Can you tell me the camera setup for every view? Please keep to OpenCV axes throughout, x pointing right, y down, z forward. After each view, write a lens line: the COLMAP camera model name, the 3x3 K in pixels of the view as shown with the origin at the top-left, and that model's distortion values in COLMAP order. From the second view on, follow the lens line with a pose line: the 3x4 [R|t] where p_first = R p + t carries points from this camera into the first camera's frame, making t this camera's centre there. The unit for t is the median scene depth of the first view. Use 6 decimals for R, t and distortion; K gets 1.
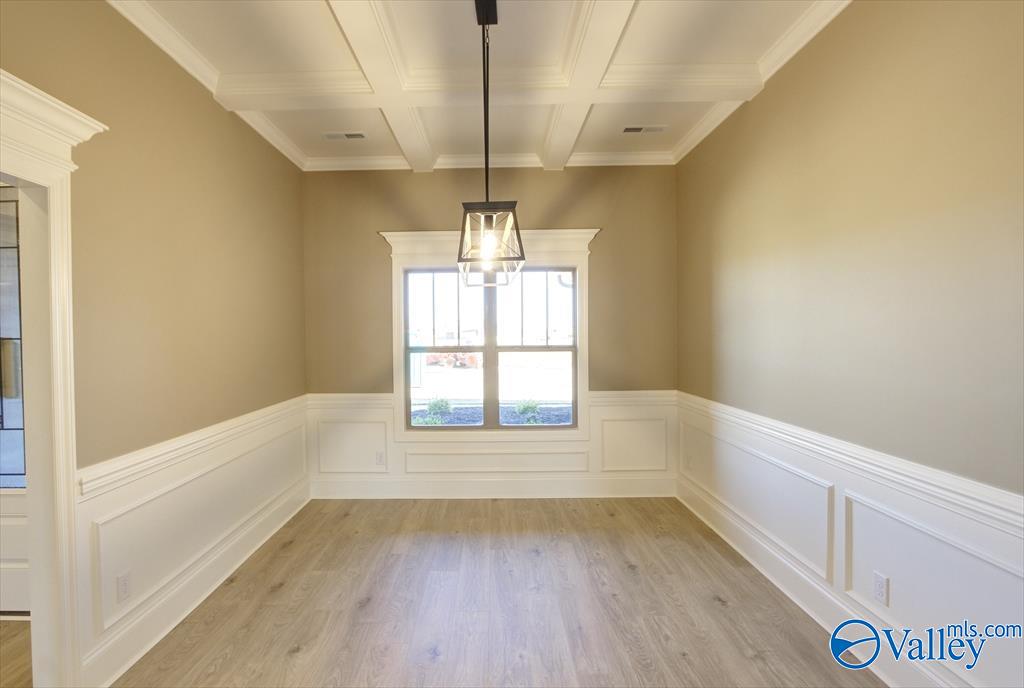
lens RADIAL K [[519.5, 0, 510.6], [0, 519.5, 347.5], [0, 0, 1]] dist [-0.022790, 0.000252]
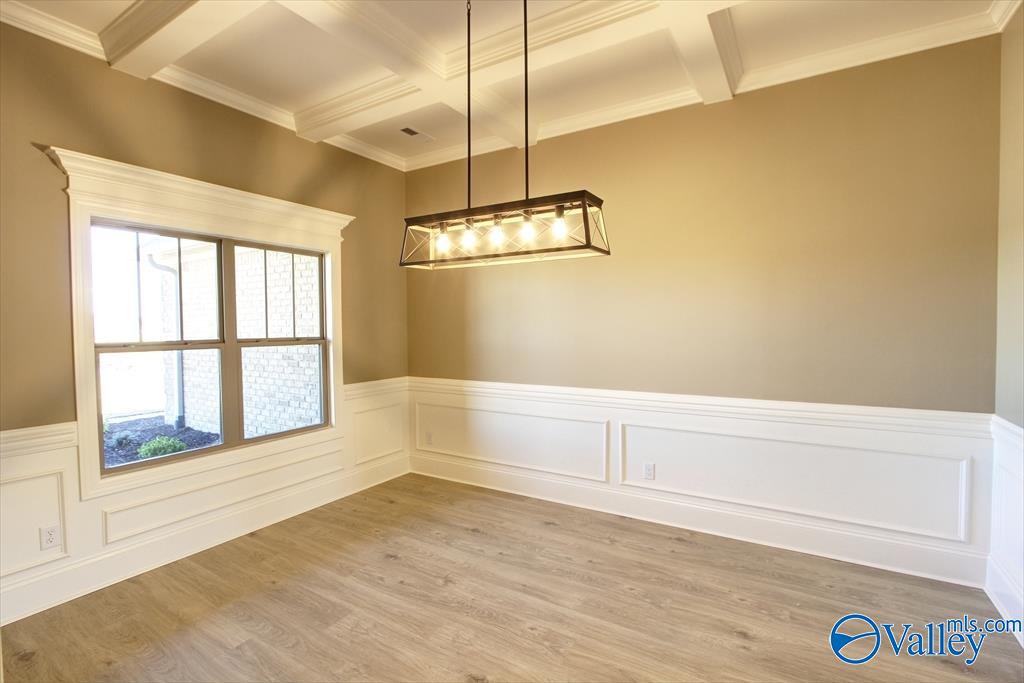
lens RADIAL K [[473.2, 0, 515.4], [0, 473.2, 343.6], [0, 0, 1]] dist [-0.018951, 0.000367]
pose [[0.502261, -0.025972, 0.864326, -0.444597], [0.022647, 0.999601, 0.016877, 0.000742], [-0.864419, 0.011098, 0.502649, 0.296460]]
